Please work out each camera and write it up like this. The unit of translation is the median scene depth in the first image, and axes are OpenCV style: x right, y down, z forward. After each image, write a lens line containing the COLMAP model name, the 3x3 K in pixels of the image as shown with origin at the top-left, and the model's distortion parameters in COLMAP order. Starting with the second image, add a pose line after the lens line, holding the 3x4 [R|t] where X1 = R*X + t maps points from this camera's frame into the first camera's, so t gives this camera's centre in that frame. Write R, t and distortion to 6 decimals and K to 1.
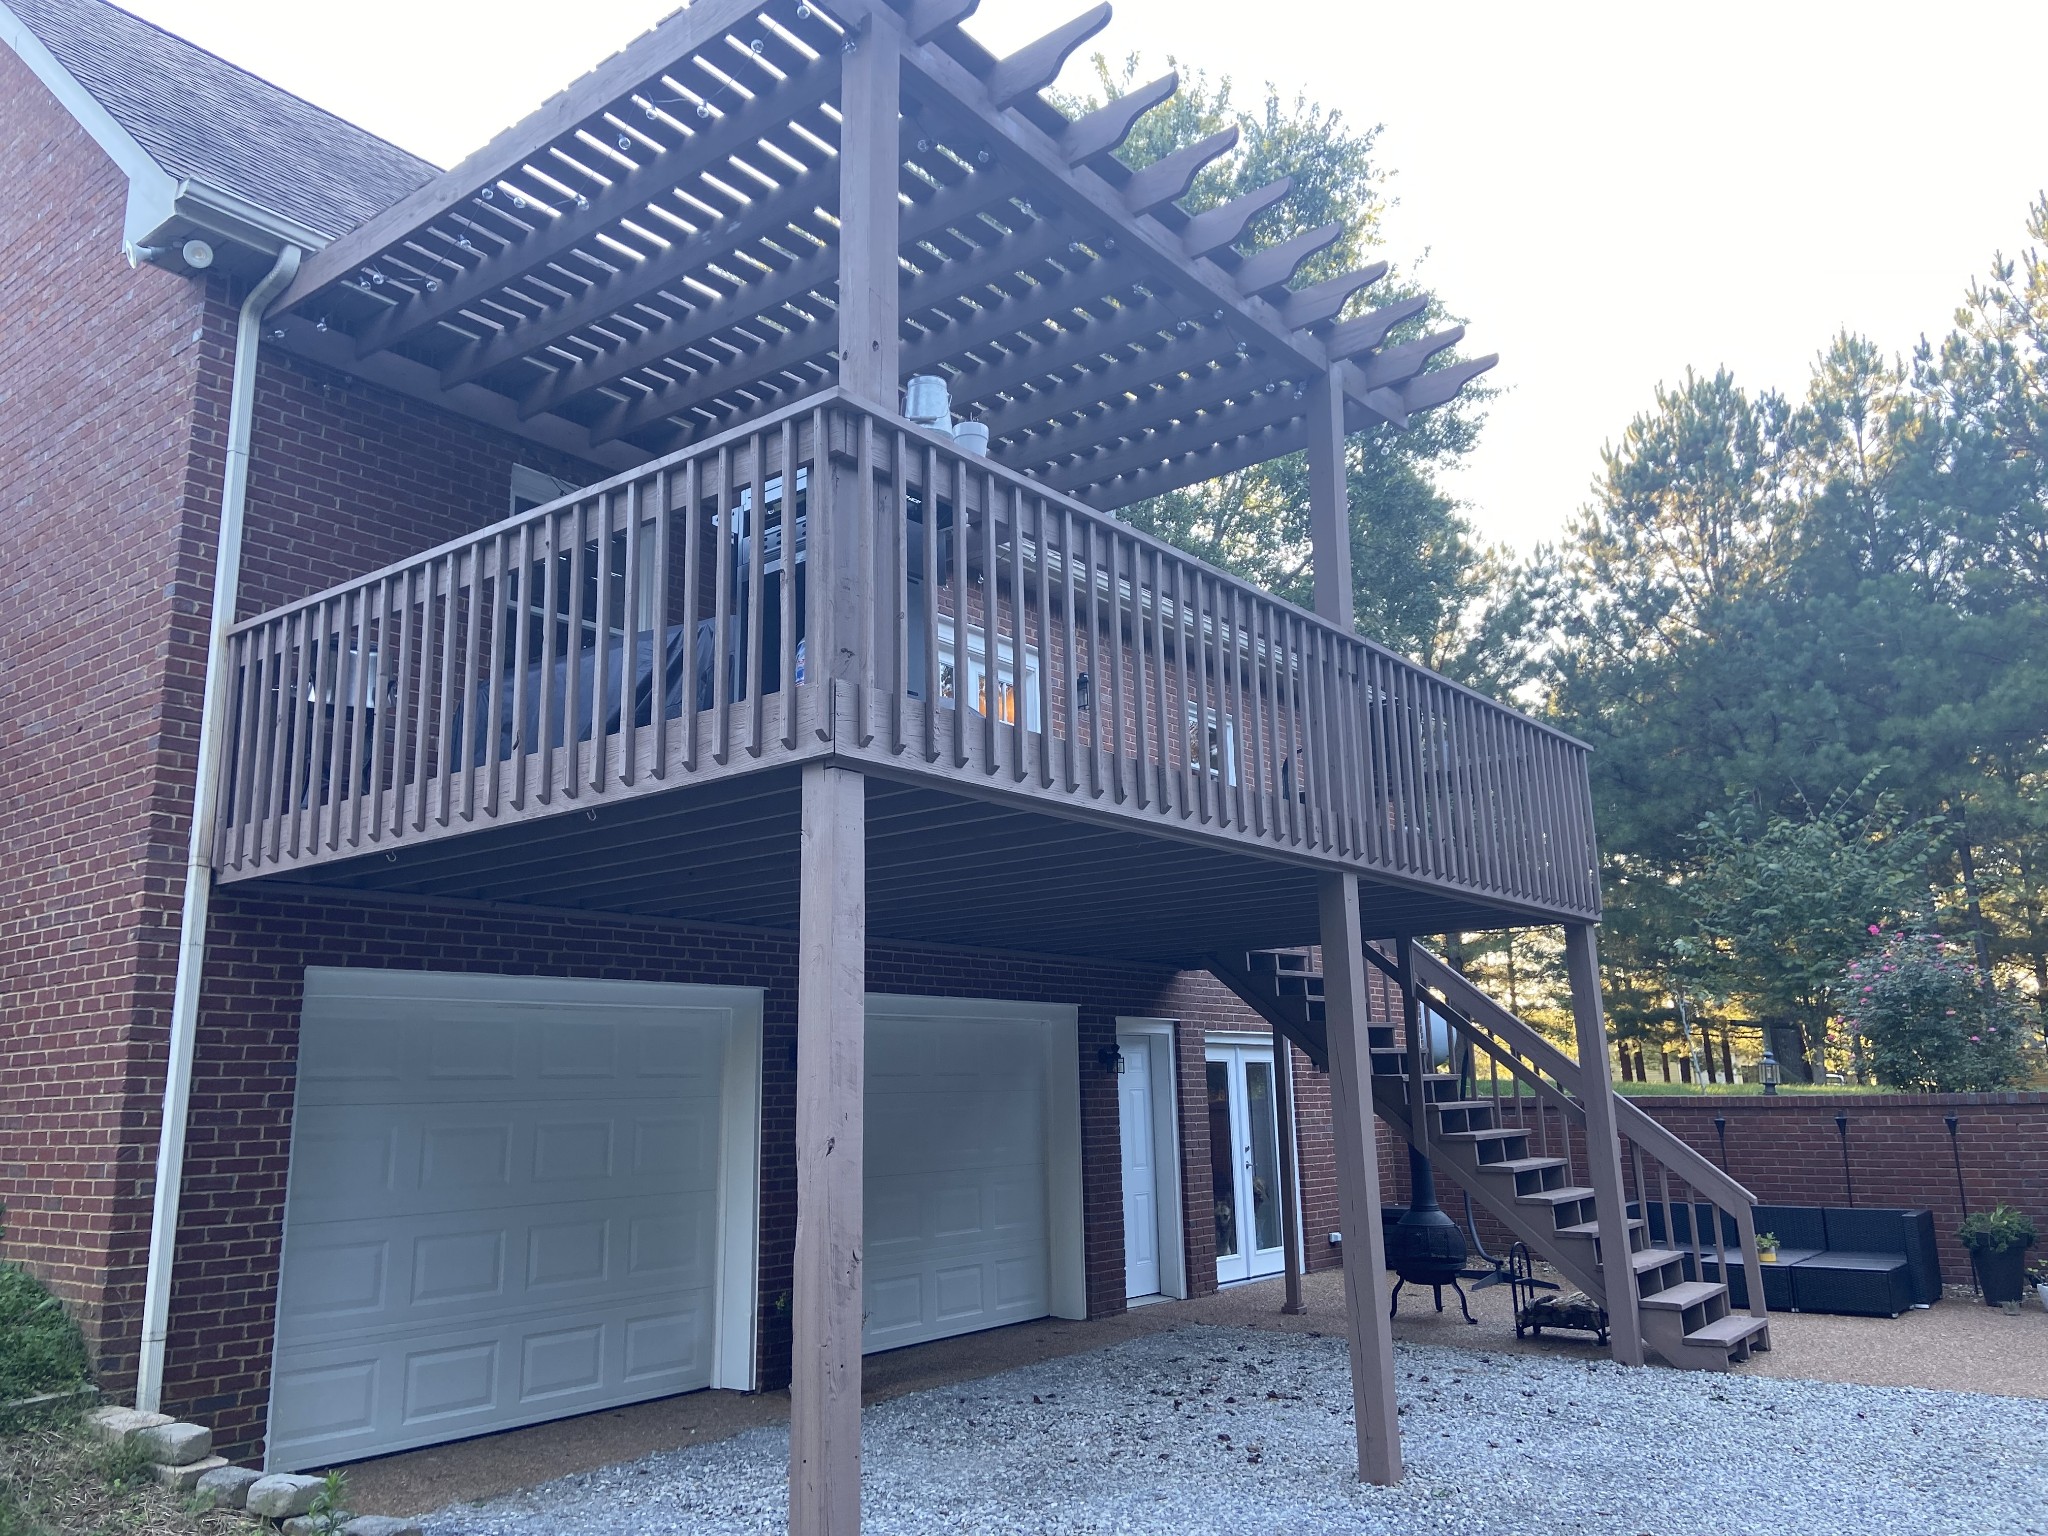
lens RADIAL K [[1534.5, 0, 1018.5], [0, 1534.5, 729.7], [0, 0, 1]] dist [0.068056, -0.001340]
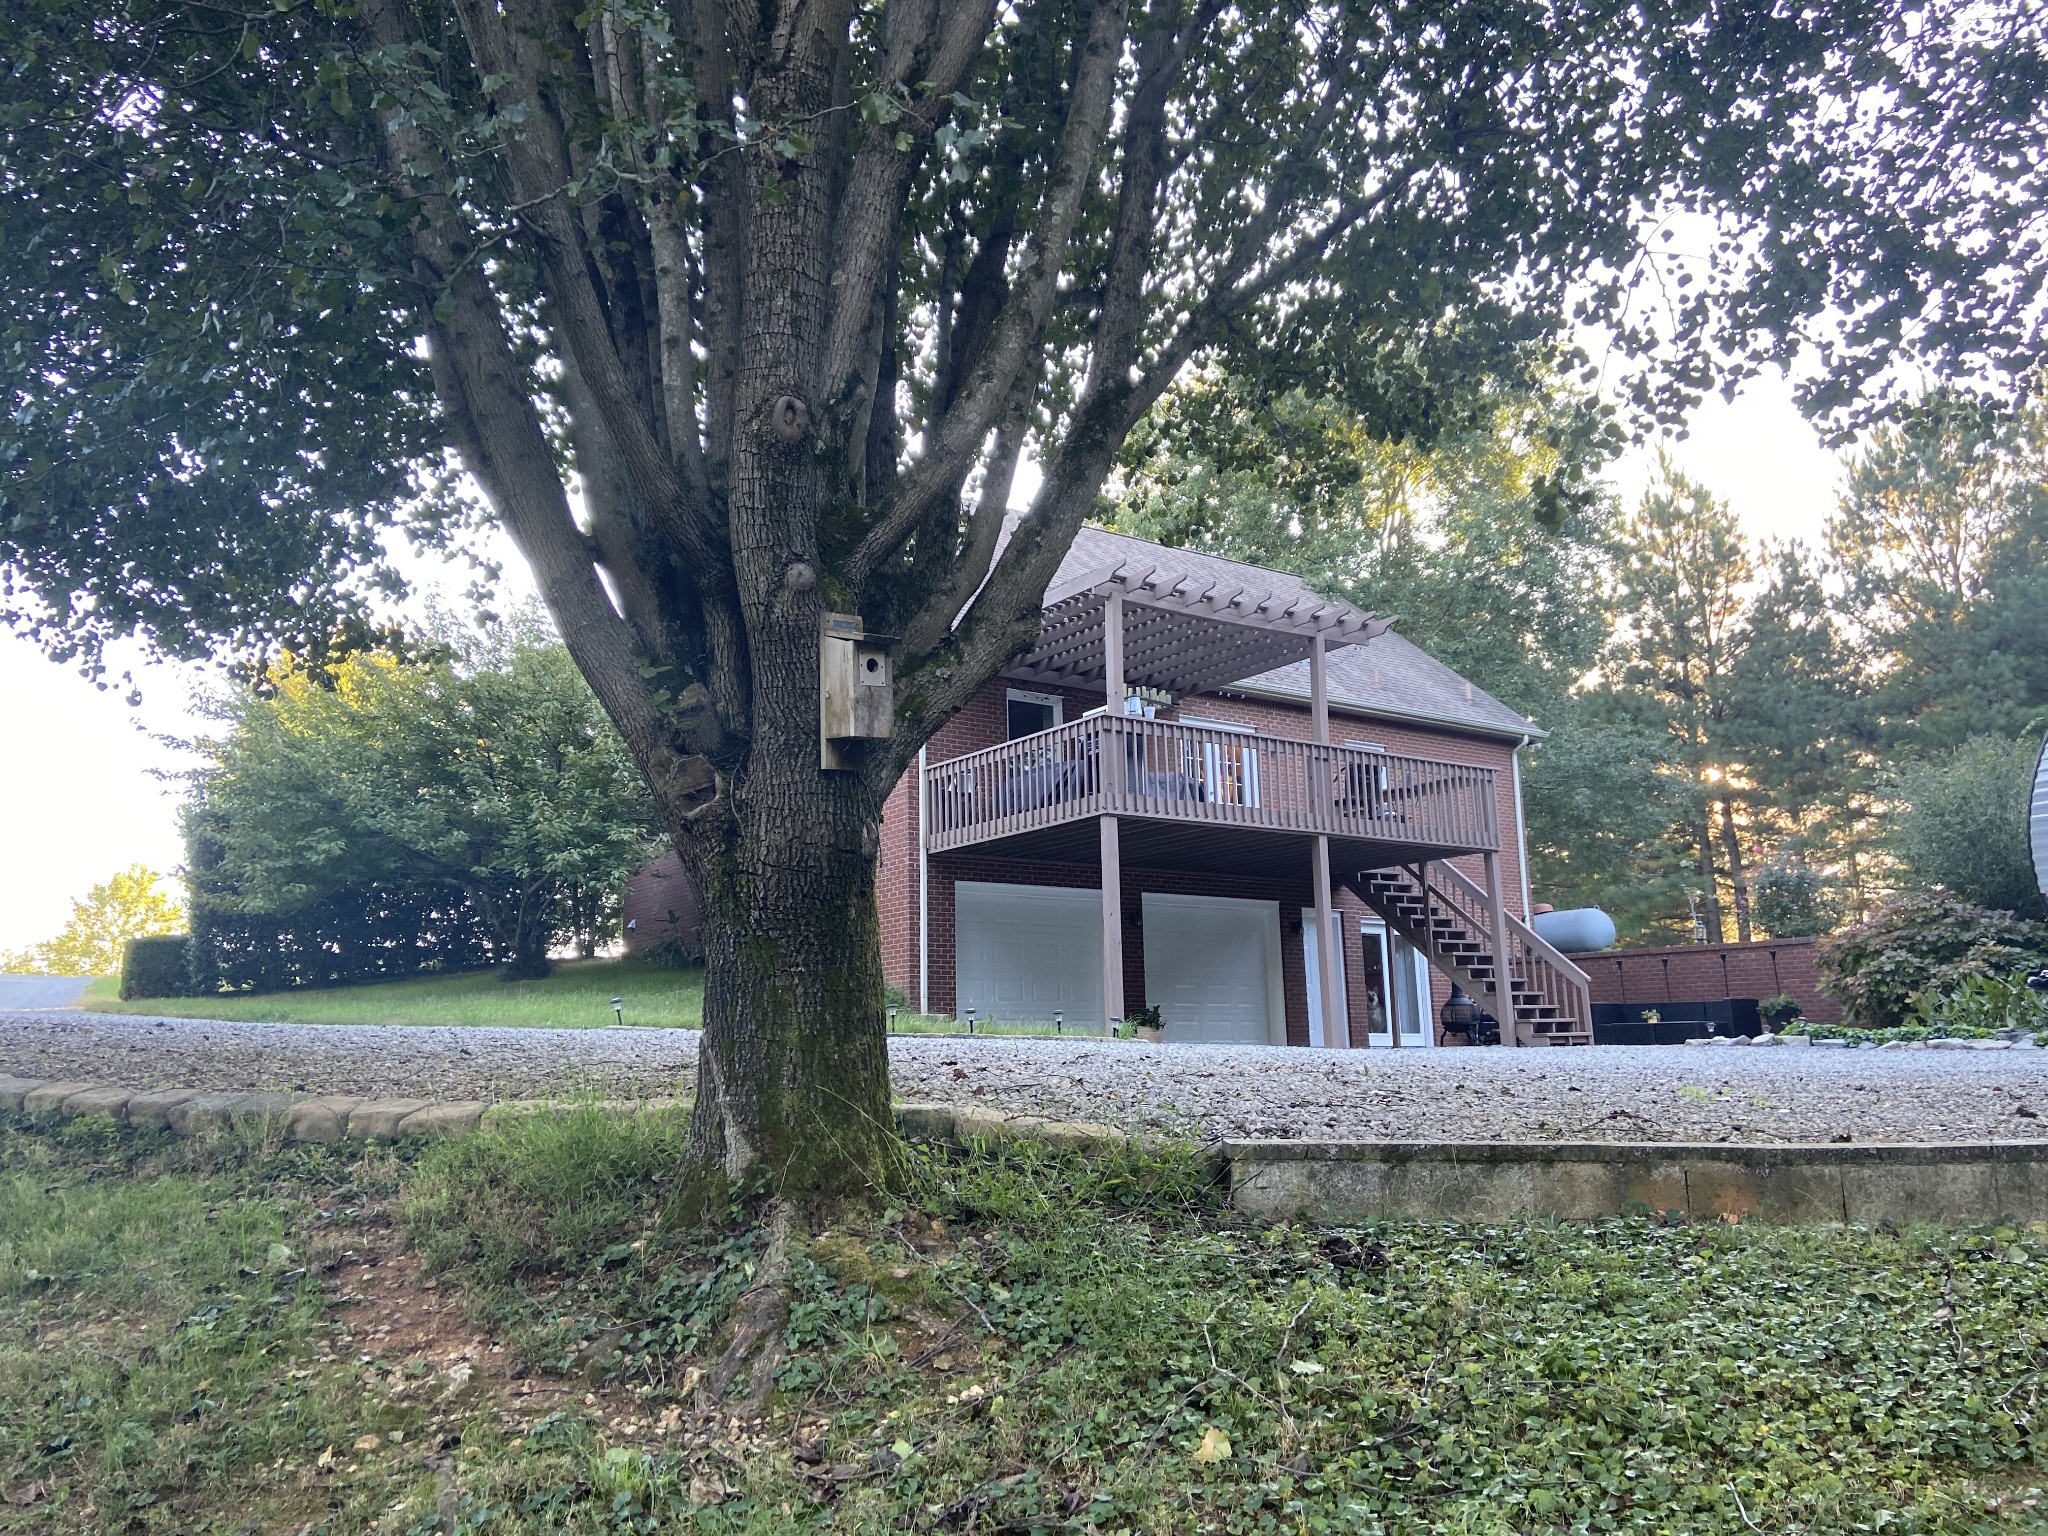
lens RADIAL K [[1534.5, 0, 1018.5], [0, 1534.5, 729.7], [0, 0, 1]] dist [0.068056, -0.001340]
pose [[0.961009, -0.058440, -0.270272, 0.547138], [0.065235, 0.997738, 0.016219, -0.205655], [0.268713, -0.033218, 0.962647, -2.091095]]
